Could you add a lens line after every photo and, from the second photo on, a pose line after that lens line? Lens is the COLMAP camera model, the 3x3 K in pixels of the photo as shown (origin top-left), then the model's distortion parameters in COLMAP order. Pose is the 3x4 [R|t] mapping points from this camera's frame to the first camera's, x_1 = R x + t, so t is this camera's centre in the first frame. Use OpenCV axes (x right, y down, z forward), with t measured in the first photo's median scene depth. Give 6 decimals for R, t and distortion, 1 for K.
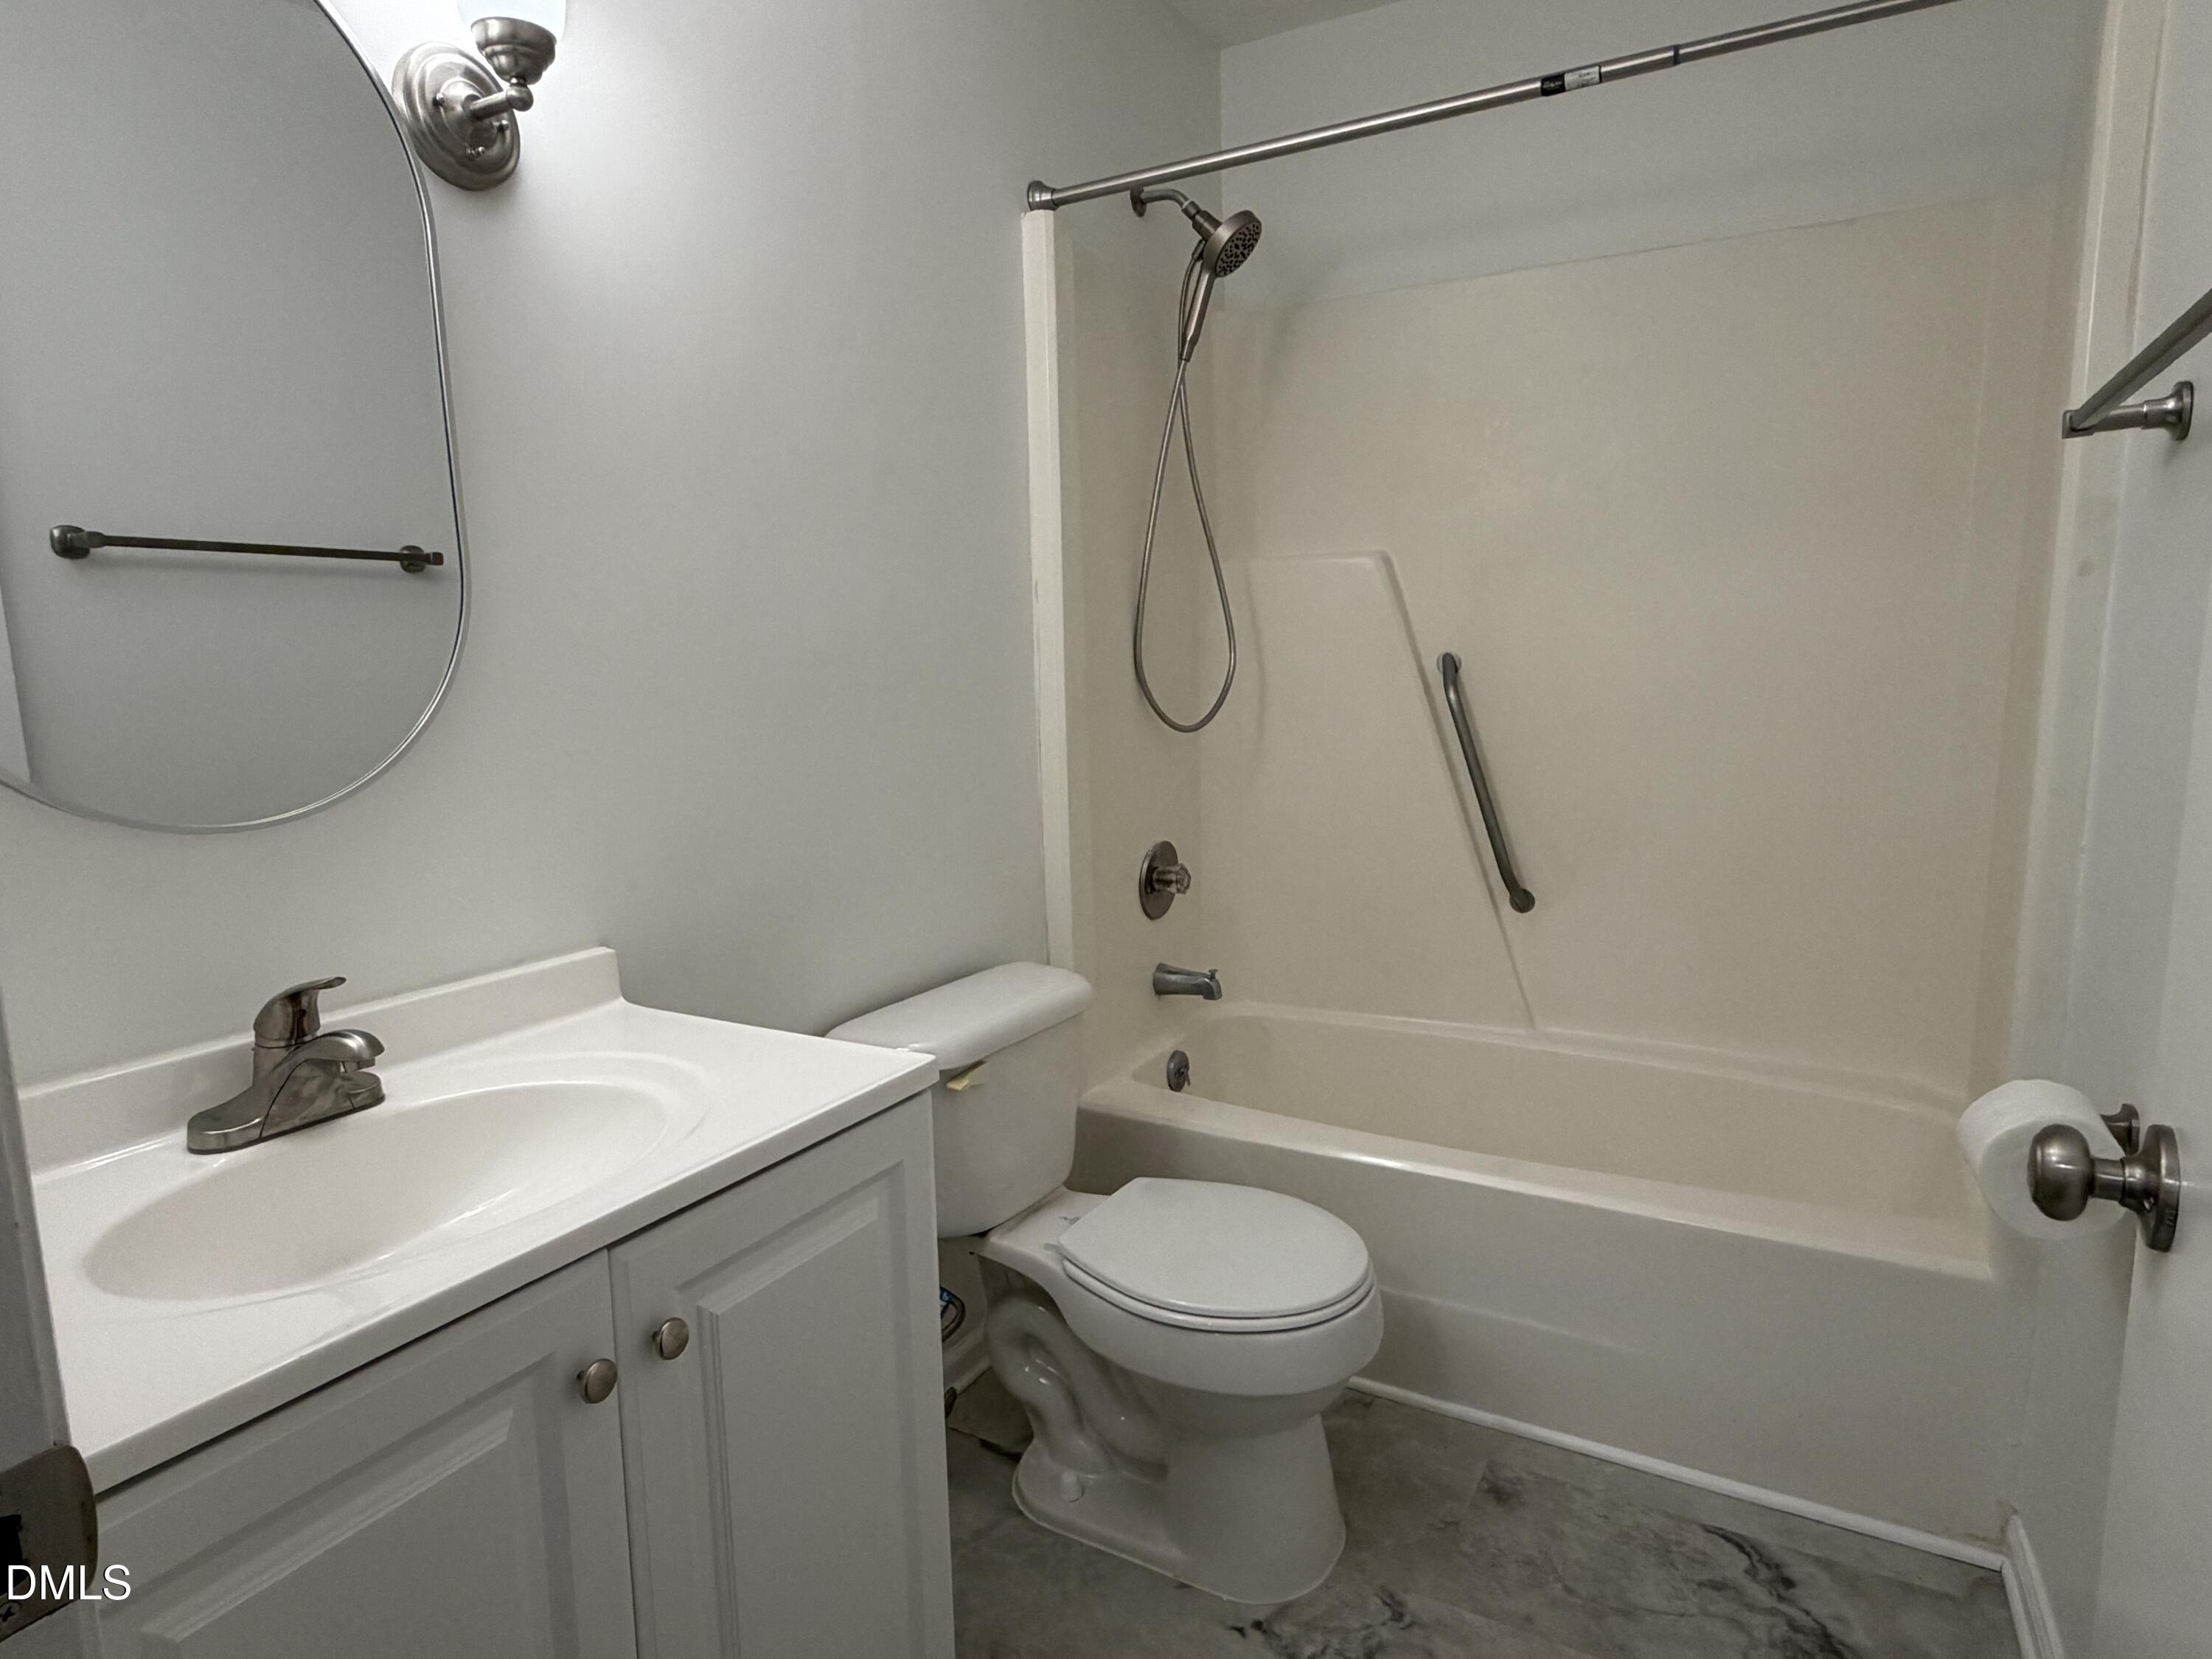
lens RADIAL K [[1300.6, 0, 1110.9], [0, 1300.6, 840.3], [0, 0, 1]] dist [0.029306, -0.001873]
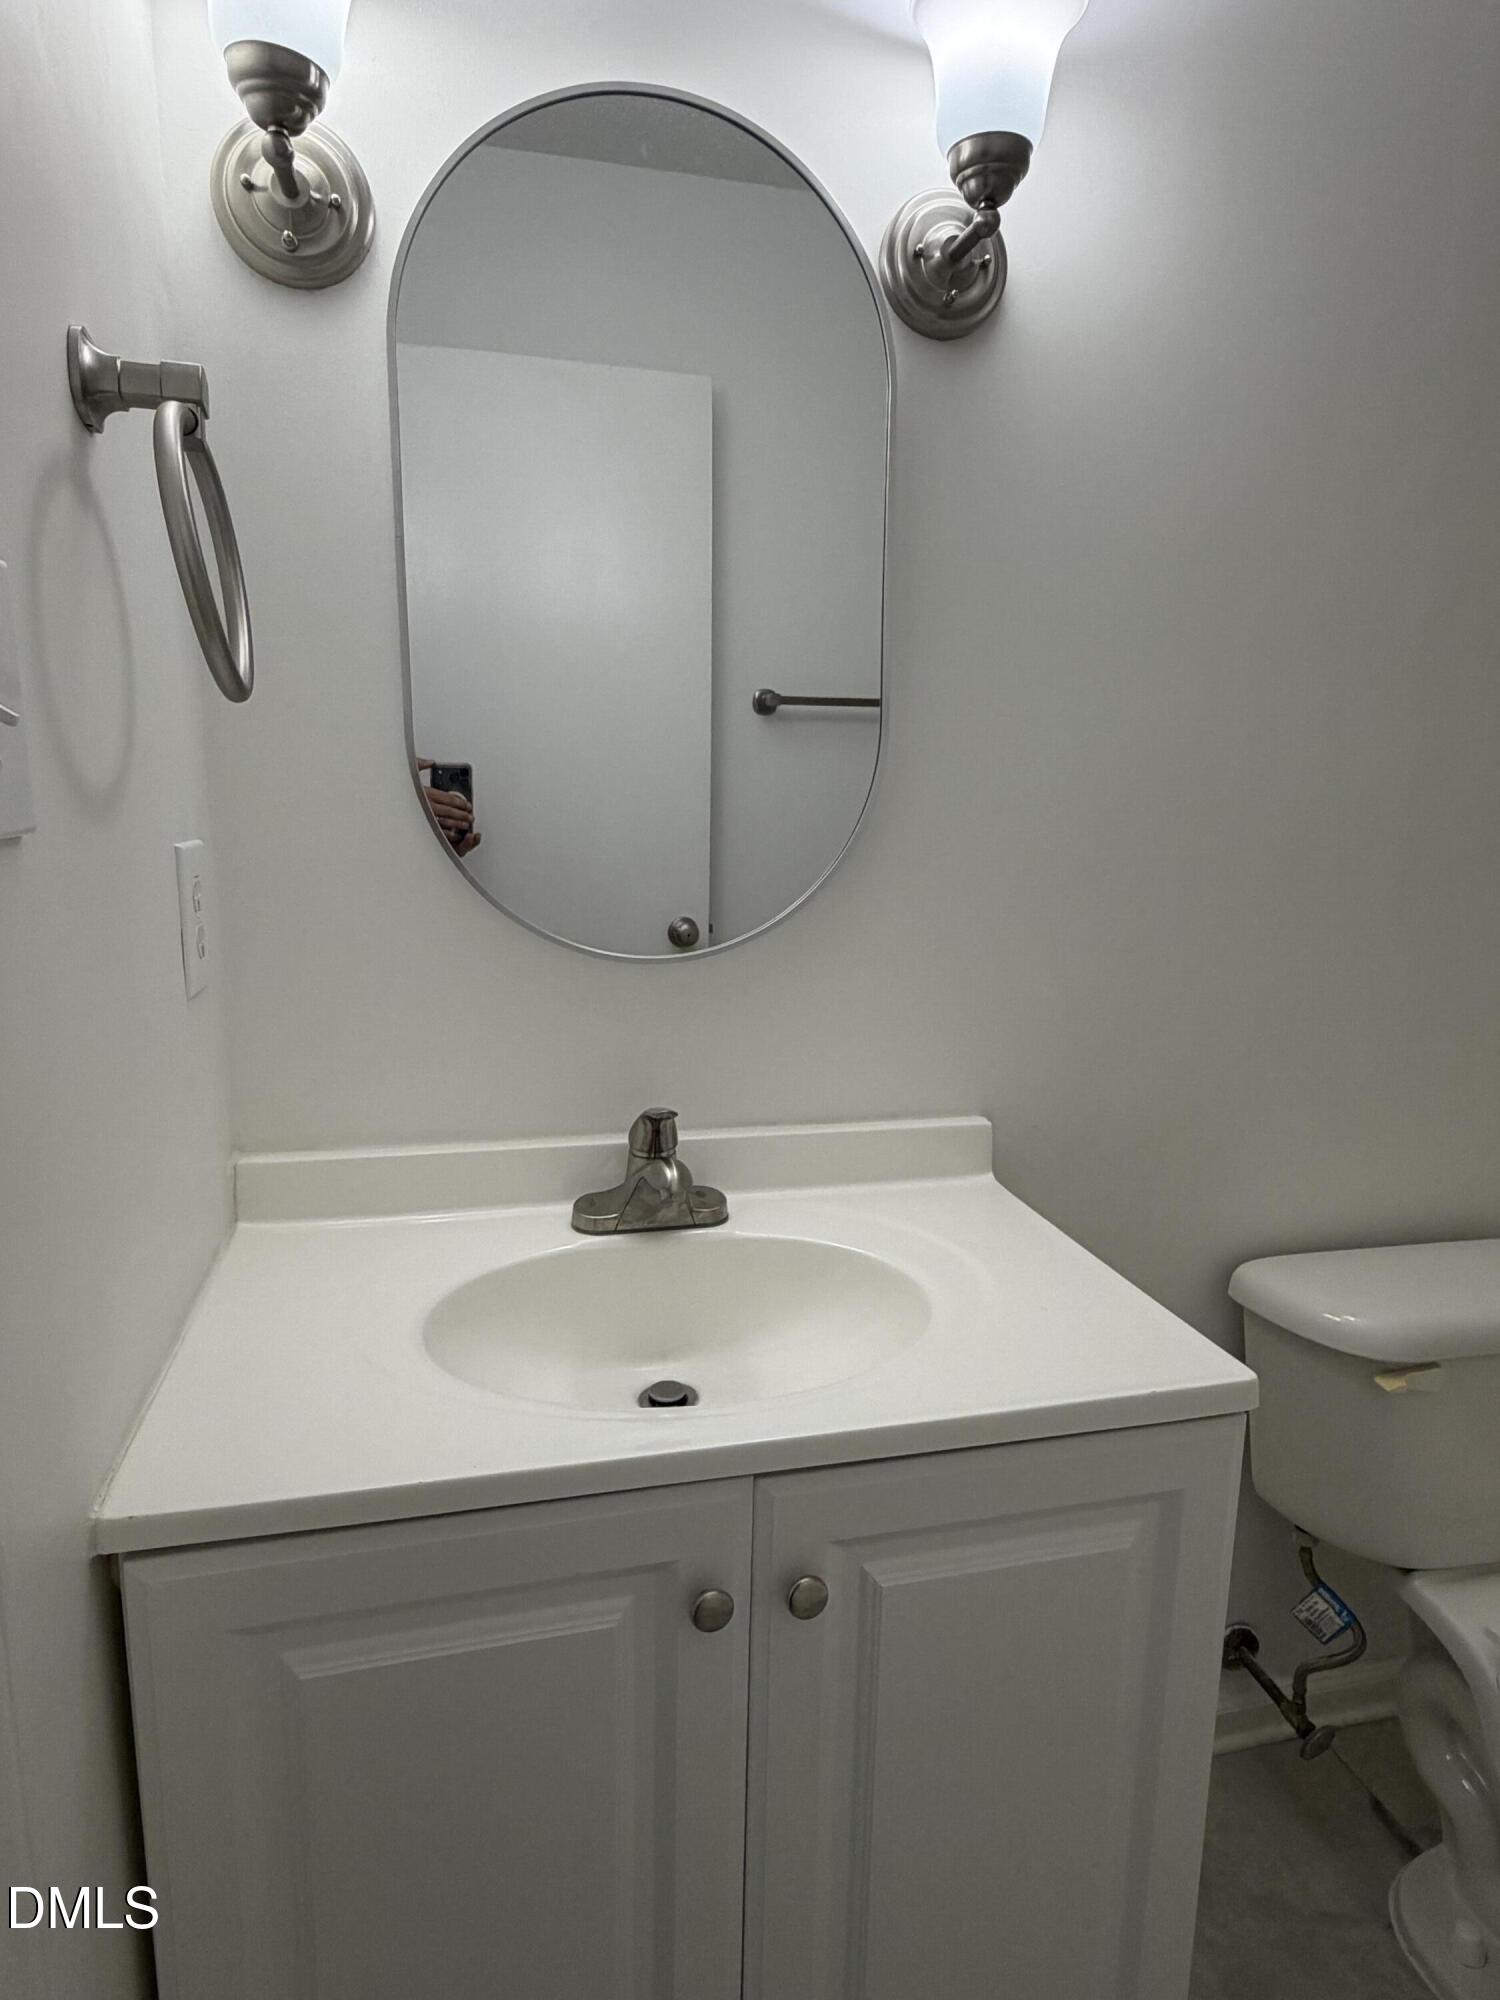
lens RADIAL K [[1175.9, 0, 750.0], [0, 1175.9, 1000.0], [0, 0, 1]] dist [0.029306, -0.001873]
pose [[0.696572, 0.172575, -0.696423, 0.113116], [-0.145823, 0.984436, 0.098090, -0.084216], [0.702511, 0.033228, 0.710896, 0.309298]]
